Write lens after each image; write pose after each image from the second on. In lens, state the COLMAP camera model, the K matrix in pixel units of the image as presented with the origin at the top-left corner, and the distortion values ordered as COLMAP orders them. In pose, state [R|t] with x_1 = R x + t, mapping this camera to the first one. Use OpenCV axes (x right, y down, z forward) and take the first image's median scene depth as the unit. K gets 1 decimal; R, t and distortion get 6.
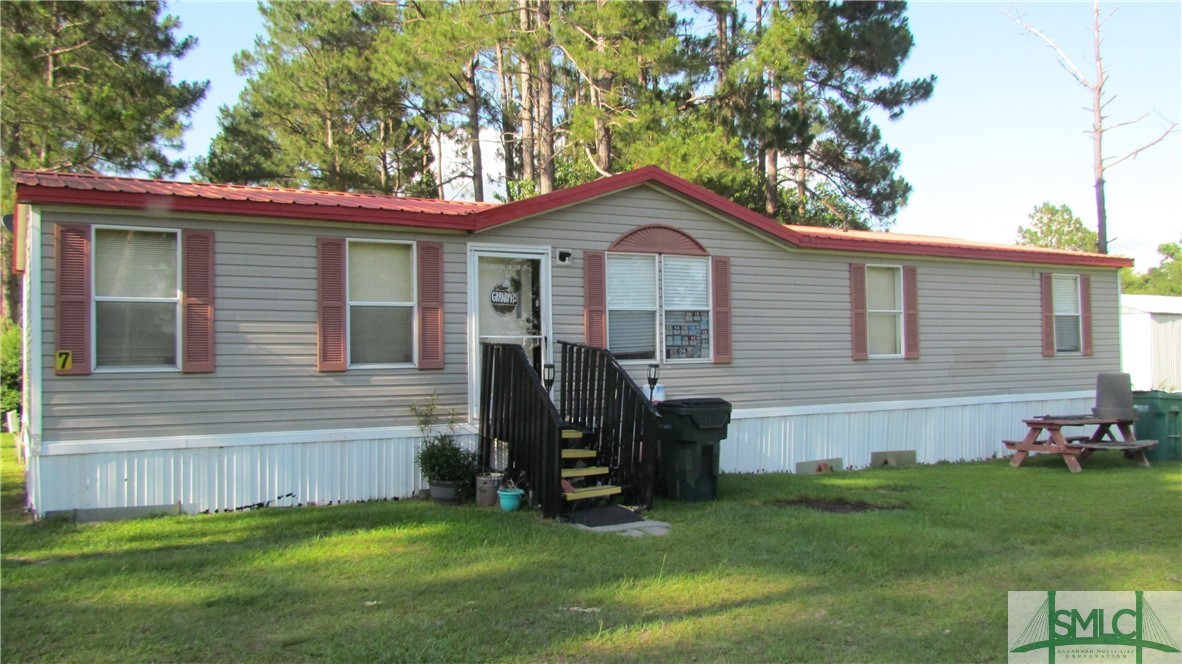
lens RADIAL K [[979.4, 0, 596.0], [0, 979.4, 326.9], [0, 0, 1]] dist [-0.031115, 0.011590]
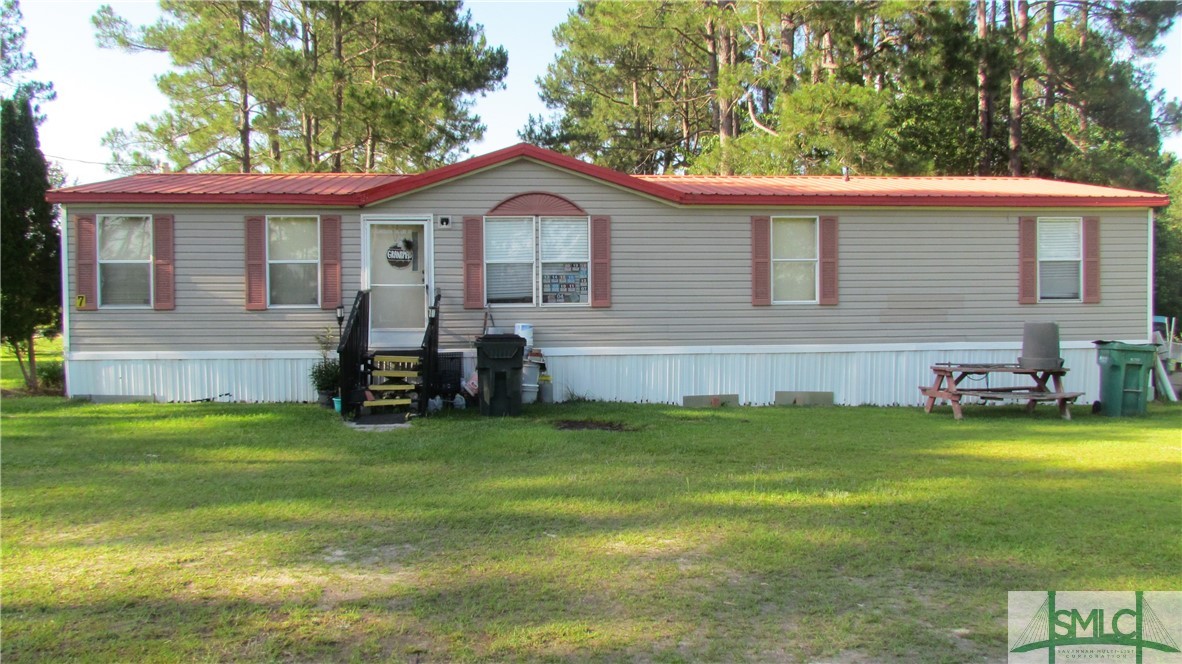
lens RADIAL K [[979.4, 0, 591.0], [0, 979.4, 326.2], [0, 0, 1]] dist [-0.031115, 0.011590]
pose [[0.909192, 0.013956, -0.416144, 0.643656], [0.007010, 0.998783, 0.048813, 0.002830], [0.416319, -0.047298, 0.907988, -0.074349]]
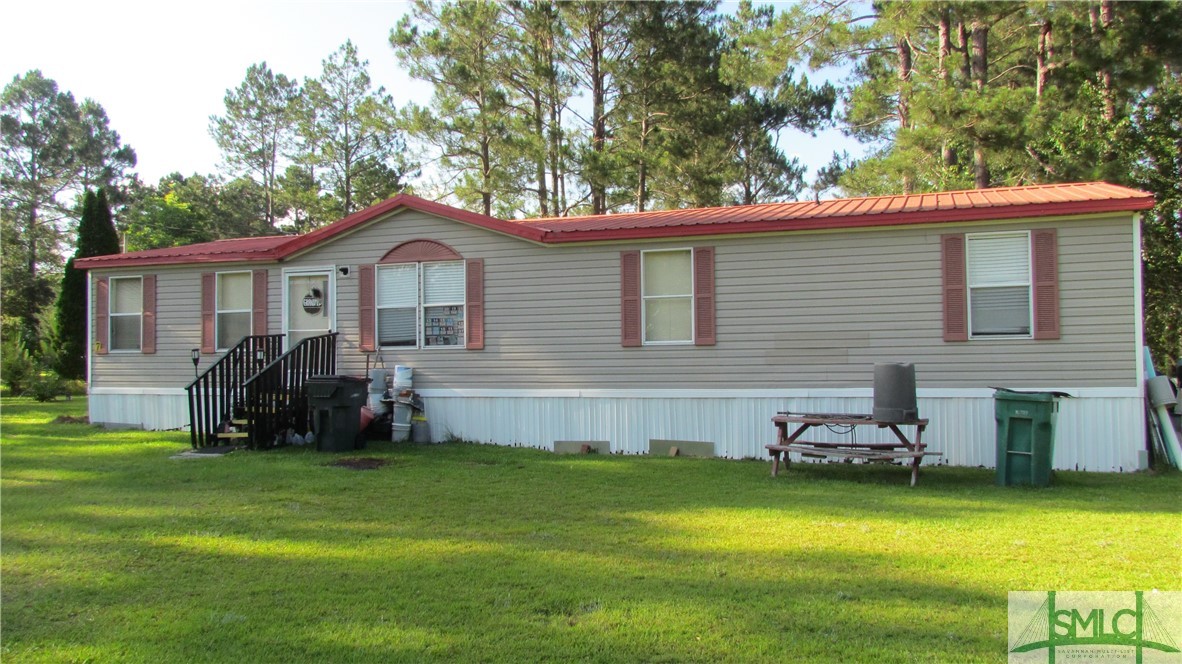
lens RADIAL K [[979.4, 0, 589.5], [0, 979.4, 321.0], [0, 0, 1]] dist [-0.031115, 0.011590]
pose [[0.629093, -0.023536, -0.776973, 1.204389], [0.024494, 0.999645, -0.010449, 0.020108], [0.776944, -0.012458, 0.629447, 0.386600]]
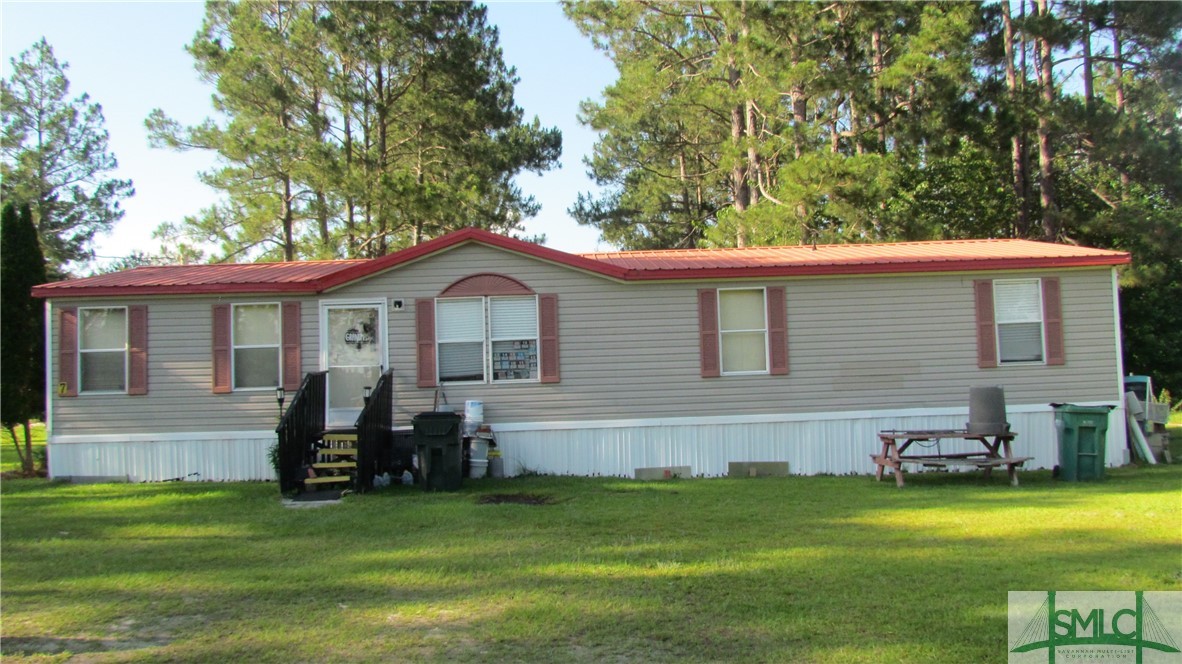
lens RADIAL K [[979.4, 0, 593.7], [0, 979.4, 323.5], [0, 0, 1]] dist [-0.031115, 0.011590]
pose [[0.868364, -0.044201, -0.493954, 0.819214], [0.034433, 0.998990, -0.028860, 0.001476], [0.494731, 0.008053, 0.869009, -0.019165]]
